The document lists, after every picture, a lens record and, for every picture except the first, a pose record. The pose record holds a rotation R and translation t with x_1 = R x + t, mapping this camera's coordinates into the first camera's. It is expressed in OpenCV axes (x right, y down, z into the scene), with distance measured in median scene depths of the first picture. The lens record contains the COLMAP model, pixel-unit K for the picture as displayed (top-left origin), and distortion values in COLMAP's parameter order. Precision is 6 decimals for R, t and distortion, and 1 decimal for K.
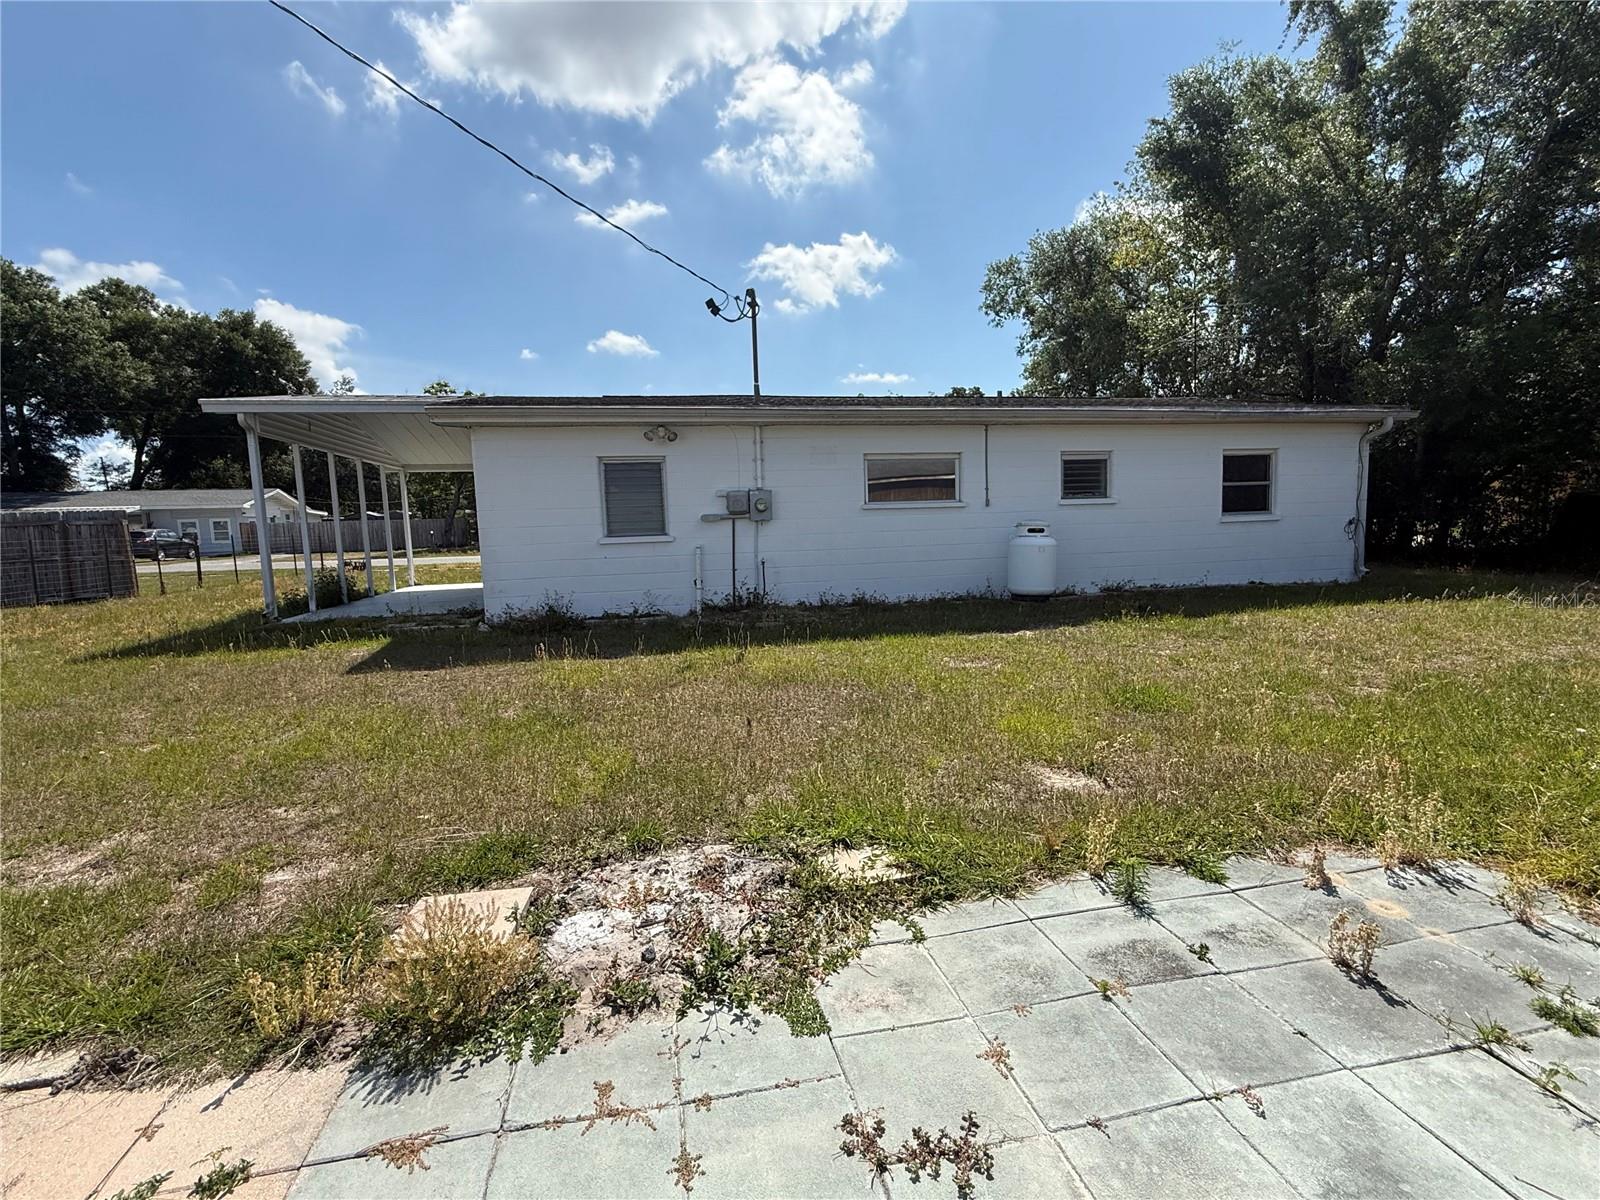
lens RADIAL K [[727.0, 0, 798.9], [0, 727.0, 598.4], [0, 0, 1]] dist [0.002421, 0.000501]
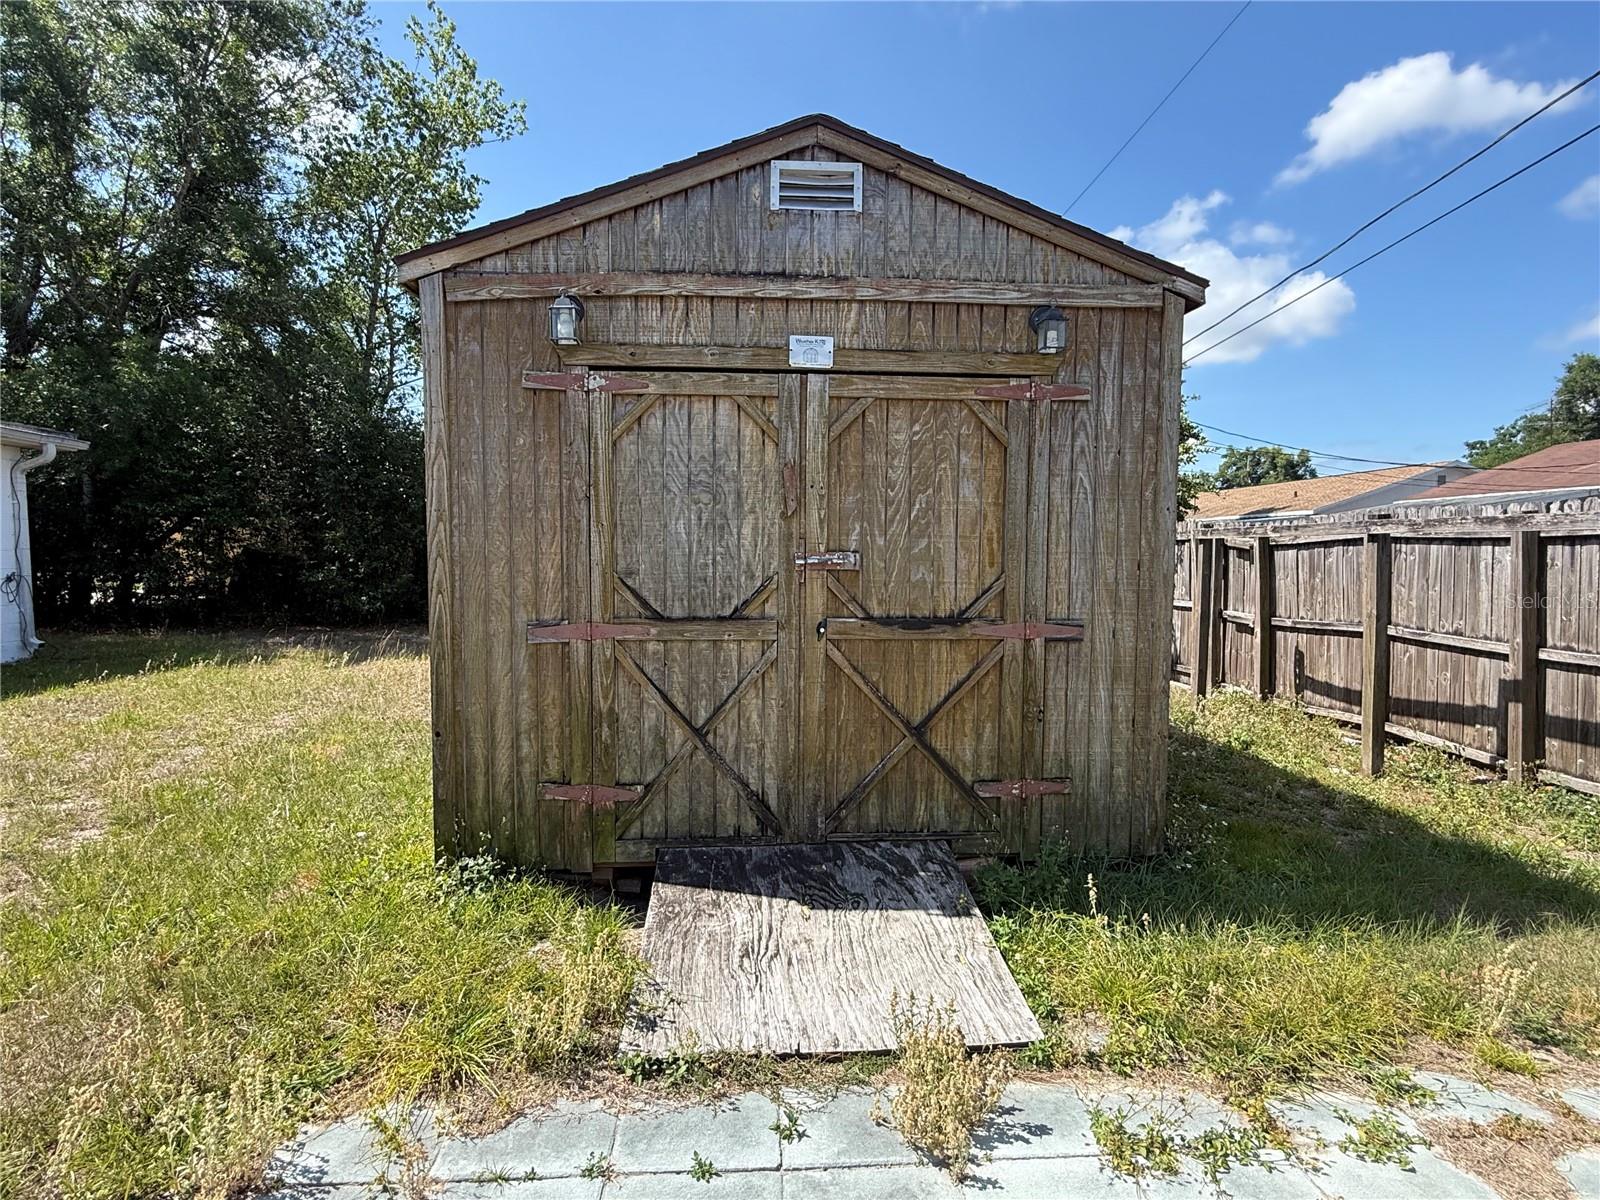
lens RADIAL K [[804.1, 0, 792.8], [0, 804.1, 599.2], [0, 0, 1]] dist [0.006587, 0.000886]
pose [[0.148390, -0.026376, 0.988577, 0.054291], [0.097913, 0.995124, 0.011854, -0.012971], [-0.984070, 0.095036, 0.150249, 0.081652]]
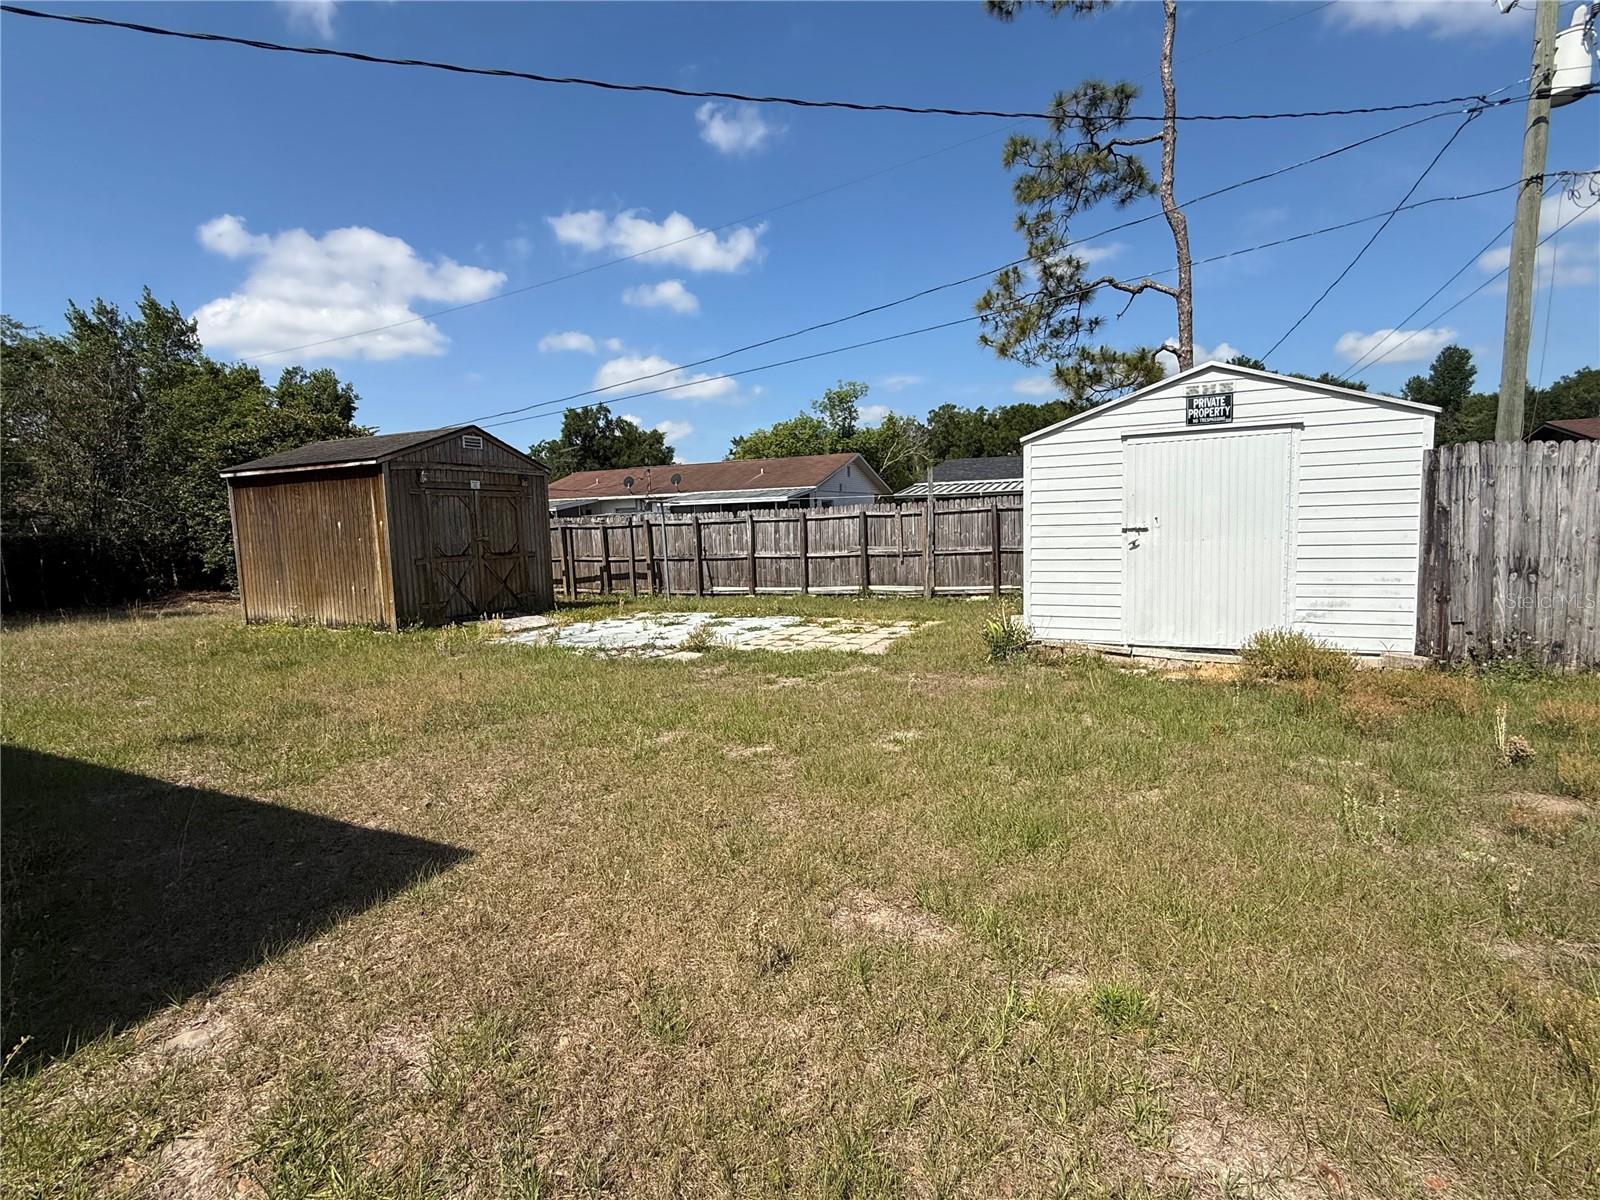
lens RADIAL K [[727.0, 0, 807.8], [0, 727.0, 595.8], [0, 0, 1]] dist [0.002421, 0.000501]
pose [[-0.800403, -0.009110, 0.599393, -3.111373], [0.113784, 0.979399, 0.166827, -0.241273], [-0.588564, 0.201730, -0.782877, 2.745581]]
